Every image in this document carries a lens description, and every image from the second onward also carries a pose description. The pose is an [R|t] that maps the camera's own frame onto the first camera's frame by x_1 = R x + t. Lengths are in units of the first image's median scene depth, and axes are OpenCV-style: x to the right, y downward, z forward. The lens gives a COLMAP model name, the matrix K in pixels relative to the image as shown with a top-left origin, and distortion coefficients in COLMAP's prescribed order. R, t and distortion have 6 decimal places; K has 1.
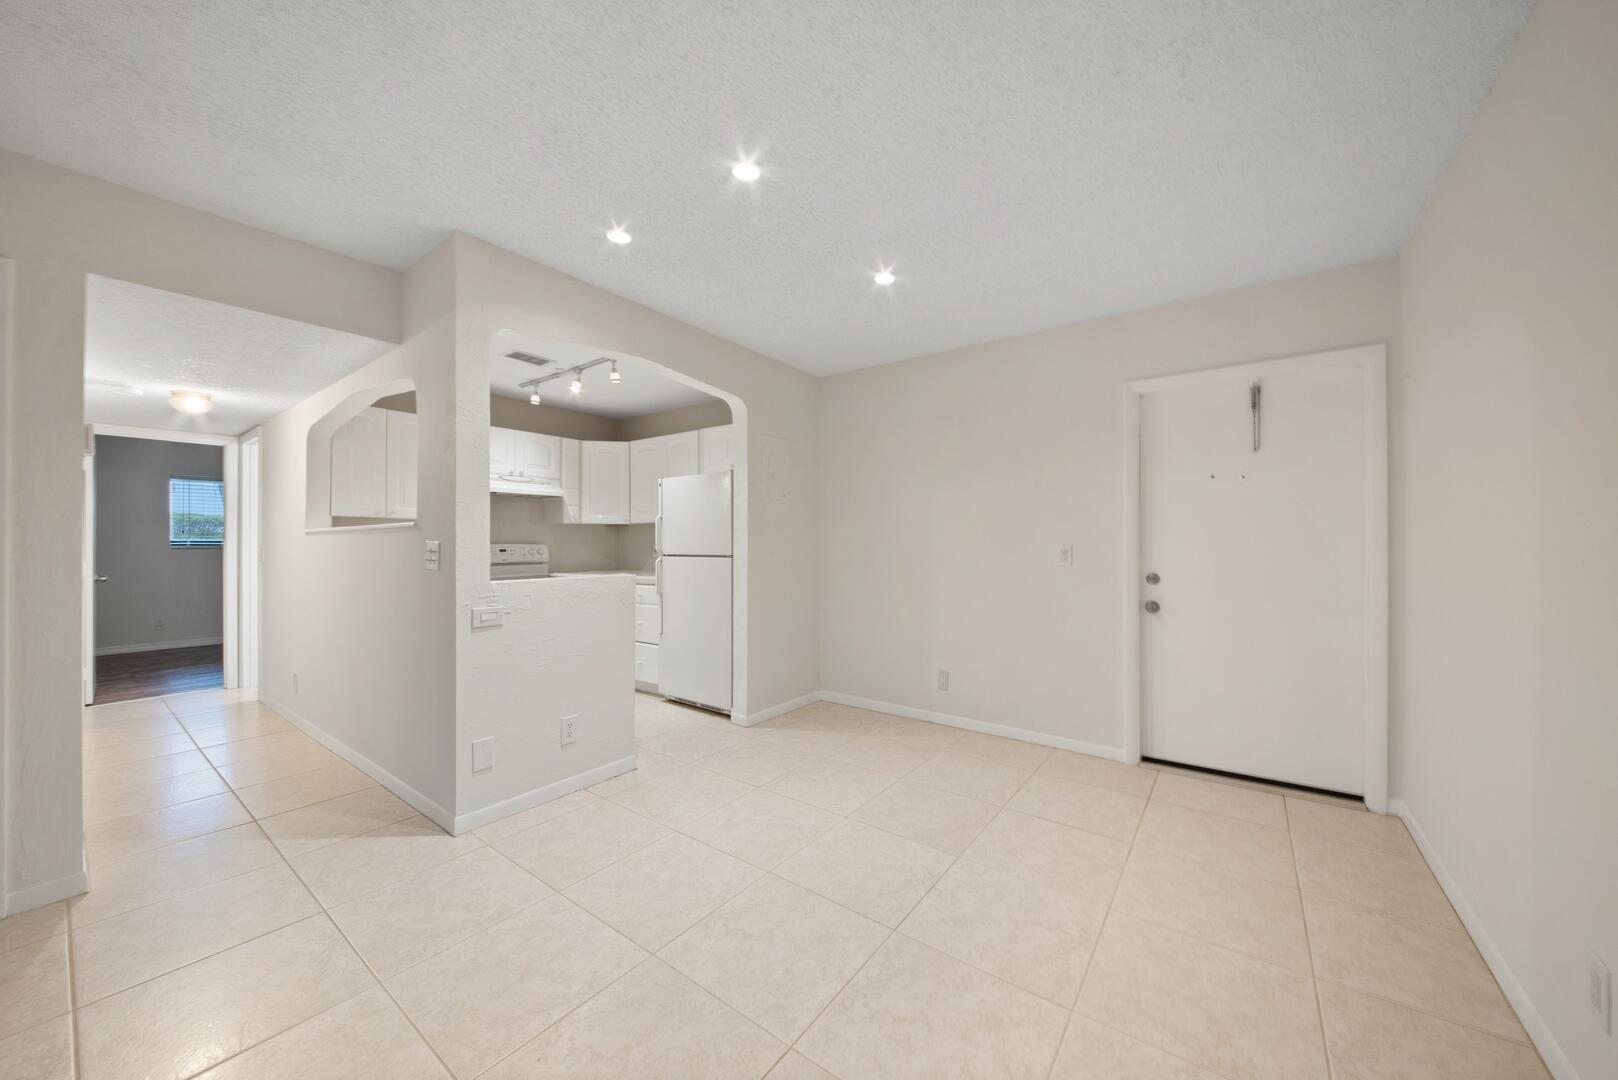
lens RADIAL K [[572.8, 0, 814.8], [0, 572.8, 539.2], [0, 0, 1]] dist [0.001968, 0.000115]
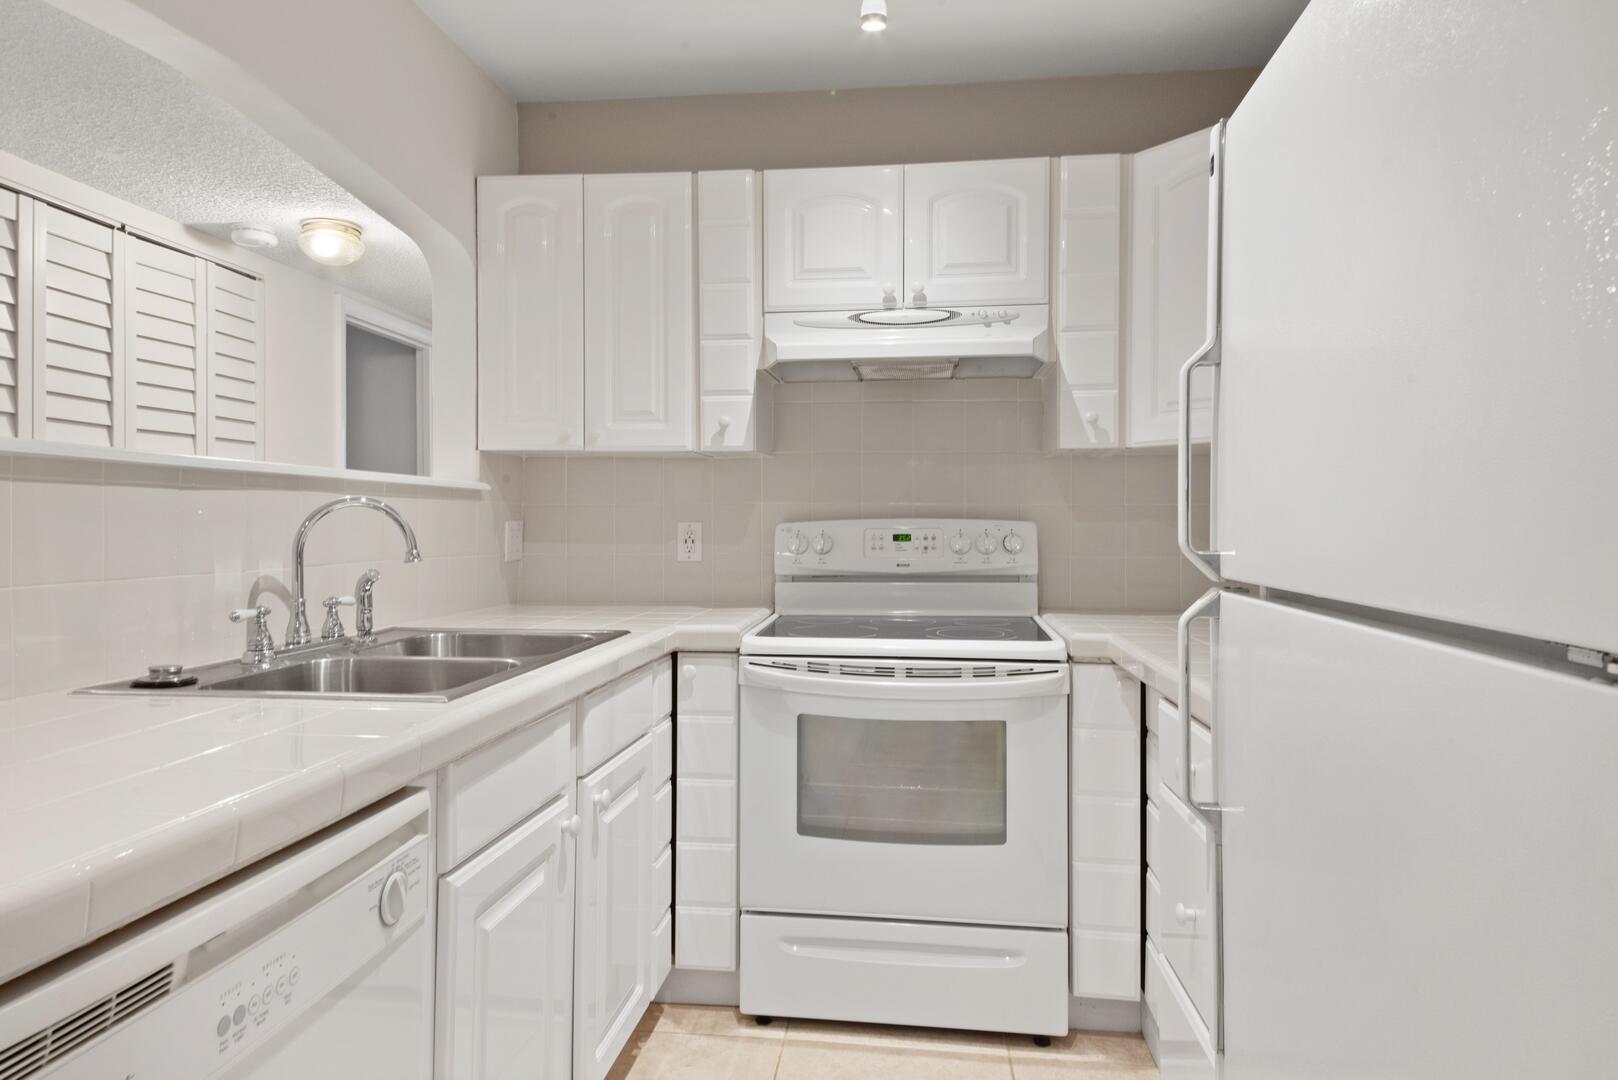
lens RADIAL K [[969.6, 0, 807.5], [0, 969.6, 531.1], [0, 0, 1]] dist [0.068185, -0.061971]
pose [[0.497741, 0.011193, -0.867253, -0.083868], [0.001556, 0.999904, 0.013798, 0.009339], [0.867324, -0.008218, 0.497676, 0.795497]]
